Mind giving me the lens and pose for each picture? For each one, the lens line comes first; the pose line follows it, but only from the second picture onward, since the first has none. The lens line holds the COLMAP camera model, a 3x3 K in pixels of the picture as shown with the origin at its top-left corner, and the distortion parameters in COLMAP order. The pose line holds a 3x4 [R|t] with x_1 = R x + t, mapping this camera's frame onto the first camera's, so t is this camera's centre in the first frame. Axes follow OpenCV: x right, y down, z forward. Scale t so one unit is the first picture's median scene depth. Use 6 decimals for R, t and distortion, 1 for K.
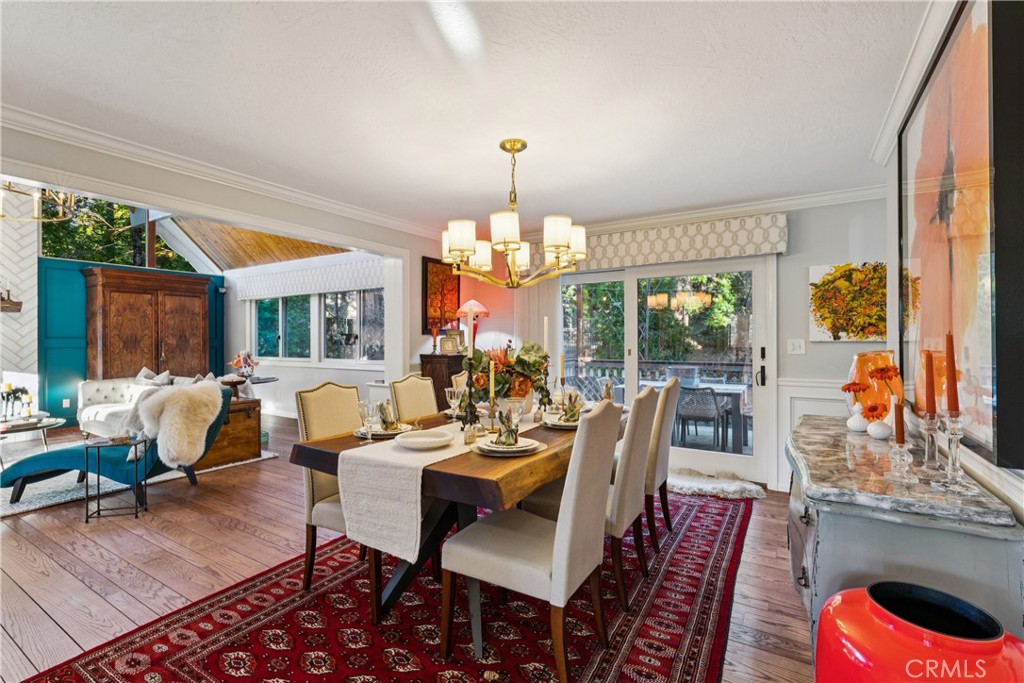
lens RADIAL K [[463.3, 0, 508.0], [0, 463.3, 338.3], [0, 0, 1]] dist [-0.003113, -0.000309]
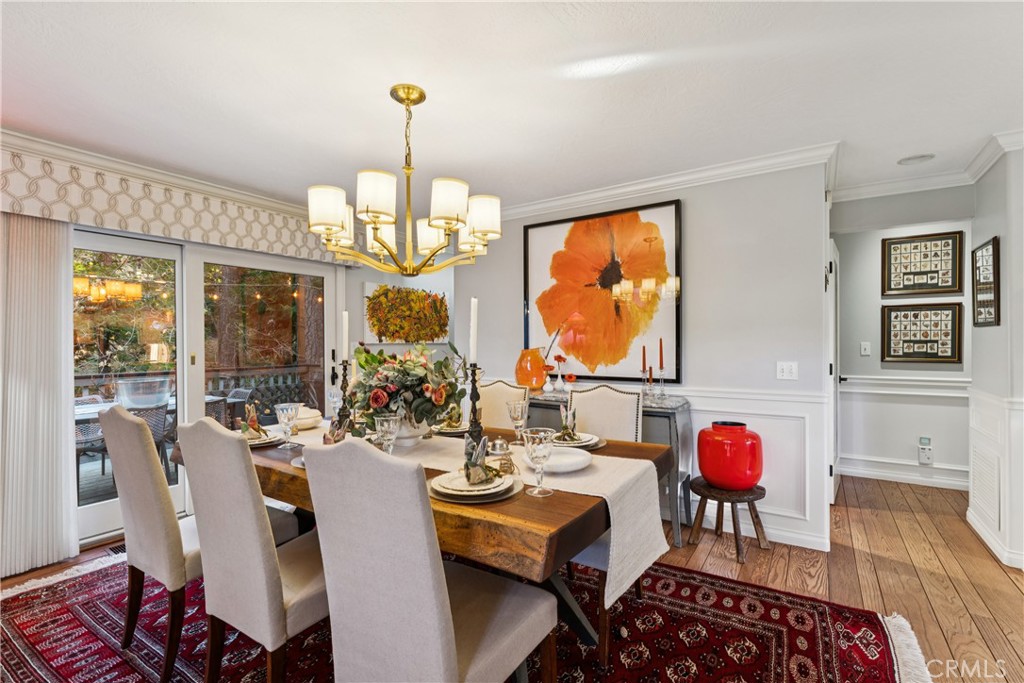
lens RADIAL K [[479.9, 0, 512.0], [0, 479.9, 341.5], [0, 0, 1]] dist [0.001641, 0.000098]
pose [[0.014758, 0.002446, 0.999888, -0.627359], [0.002677, 0.999993, -0.002486, 0.004933], [-0.999888, 0.002713, 0.014751, 0.620265]]
